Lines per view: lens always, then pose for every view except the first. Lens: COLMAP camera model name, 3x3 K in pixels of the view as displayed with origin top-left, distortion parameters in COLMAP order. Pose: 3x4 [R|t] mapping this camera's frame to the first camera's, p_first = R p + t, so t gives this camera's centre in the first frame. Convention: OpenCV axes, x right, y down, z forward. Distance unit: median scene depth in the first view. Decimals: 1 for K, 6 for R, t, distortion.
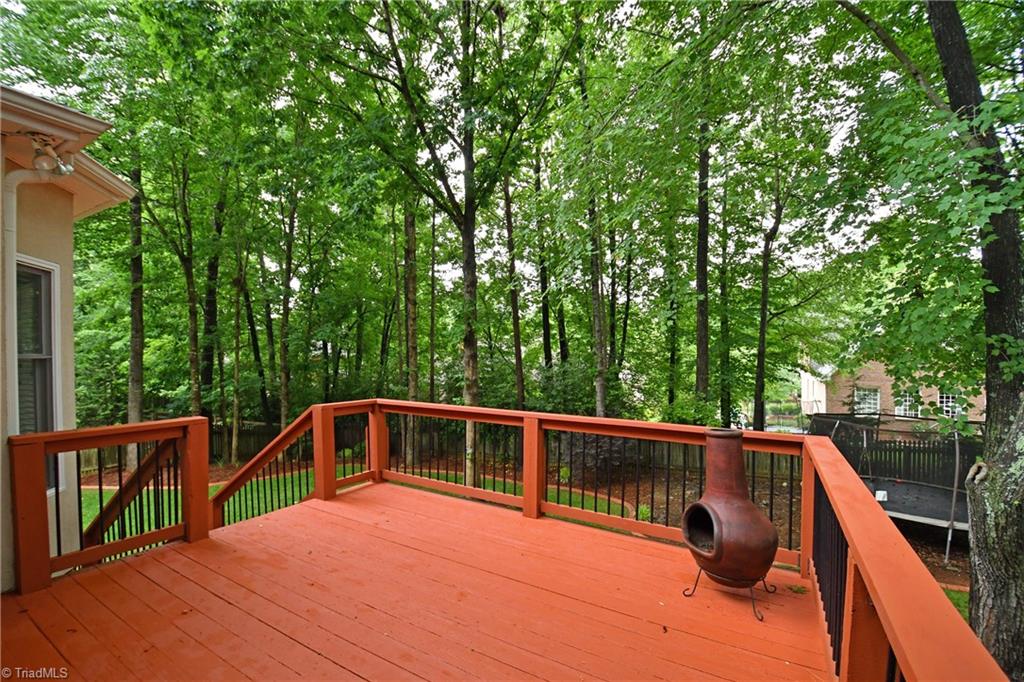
lens RADIAL K [[452.1, 0, 491.5], [0, 452.1, 364.9], [0, 0, 1]] dist [0.033619, -0.000063]
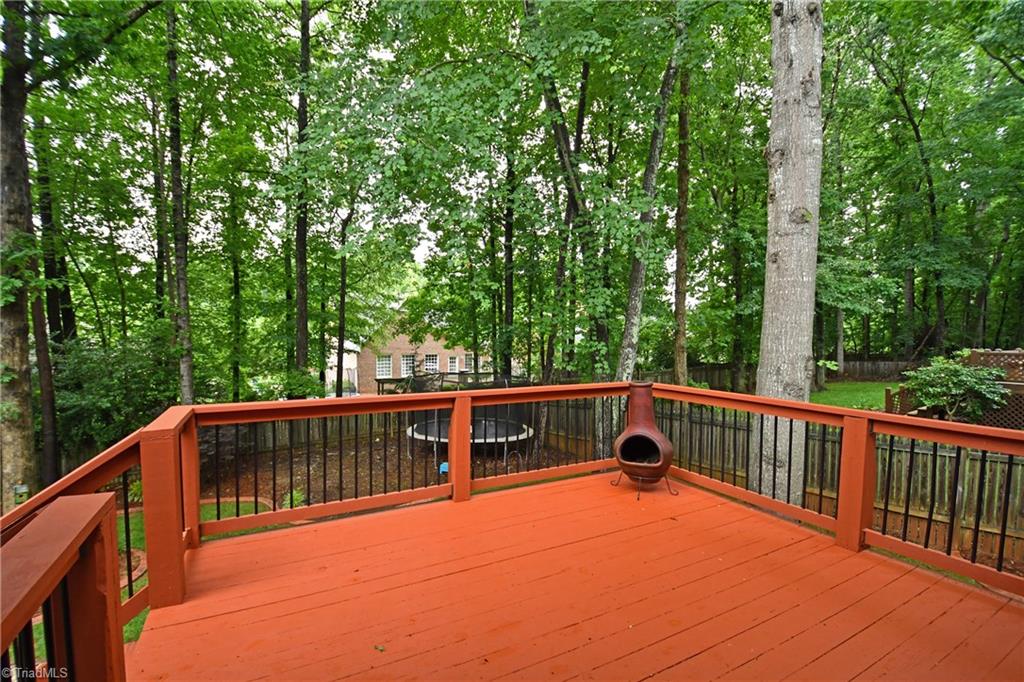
lens RADIAL K [[455.8, 0, 504.6], [0, 455.8, 343.7], [0, 0, 1]] dist [-0.000969, -0.013714]
pose [[0.526397, -0.023346, 0.849919, -0.128158], [0.016322, 0.999716, 0.017352, -0.001368], [-0.850082, 0.004739, 0.526628, 0.081445]]
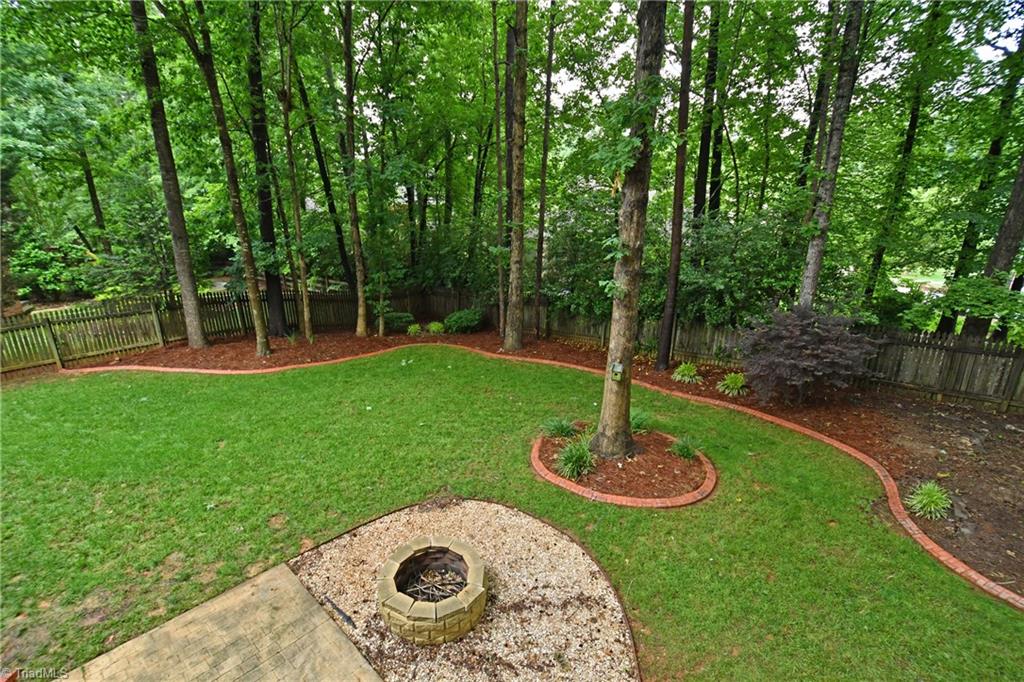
lens RADIAL K [[456.3, 0, 488.6], [0, 456.3, 361.5], [0, 0, 1]] dist [0.010305, -0.020775]
pose [[0.978608, 0.065819, -0.194920, -0.060439], [-0.003228, 0.952239, 0.305335, -0.002860], [0.205707, -0.298174, 0.932082, 0.238166]]
